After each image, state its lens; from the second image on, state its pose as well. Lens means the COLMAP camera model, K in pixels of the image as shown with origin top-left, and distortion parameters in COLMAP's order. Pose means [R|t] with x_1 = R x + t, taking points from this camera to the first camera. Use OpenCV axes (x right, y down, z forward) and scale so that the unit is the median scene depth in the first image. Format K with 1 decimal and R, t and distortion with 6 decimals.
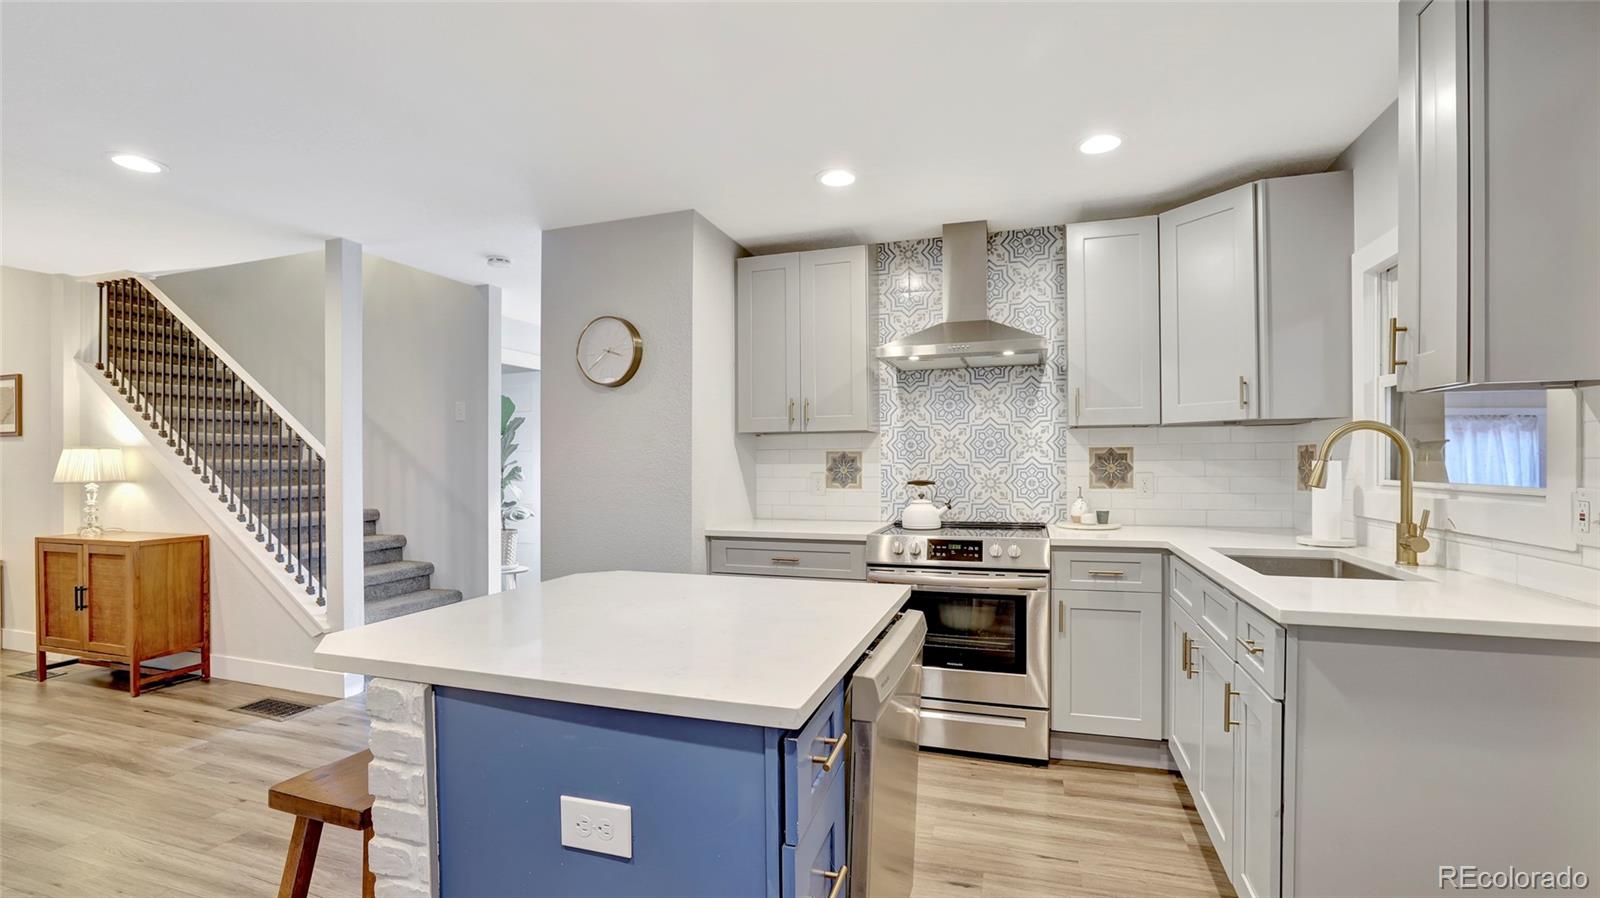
lens RADIAL K [[699.6, 0, 801.5], [0, 699.6, 453.9], [0, 0, 1]] dist [-0.053898, 0.024374]
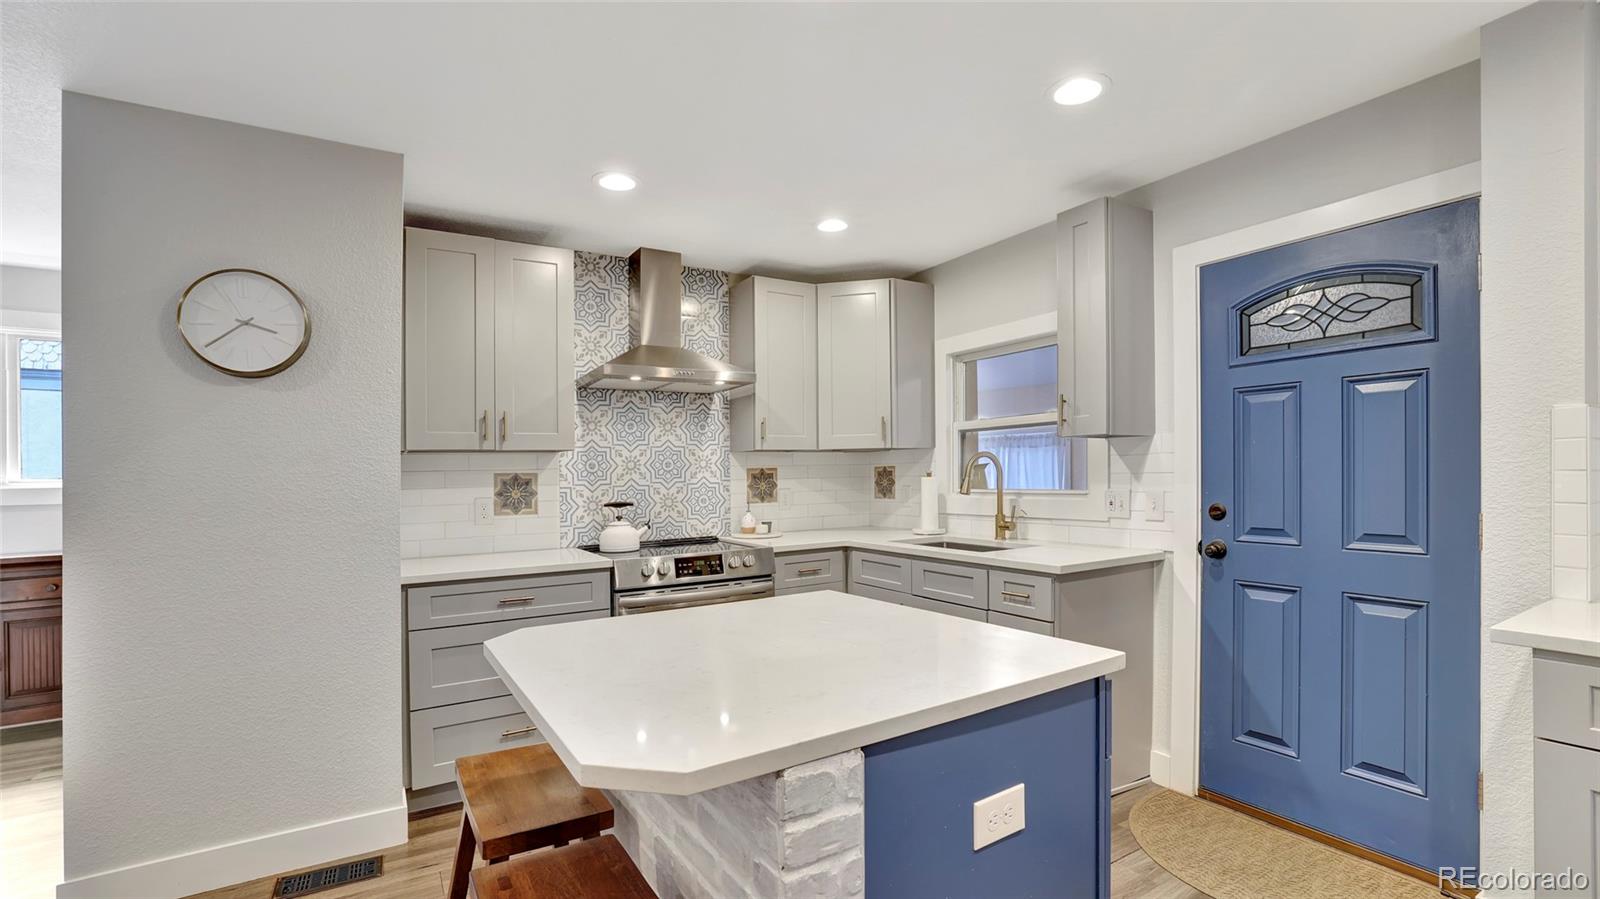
lens RADIAL K [[710.1, 0, 798.8], [0, 710.1, 467.5], [0, 0, 1]] dist [-0.037420, 0.017037]
pose [[0.637574, -0.000663, 0.770389, -0.444425], [0.007833, 0.999954, -0.005622, -0.003121], [-0.770350, 0.009619, 0.637549, 0.173498]]
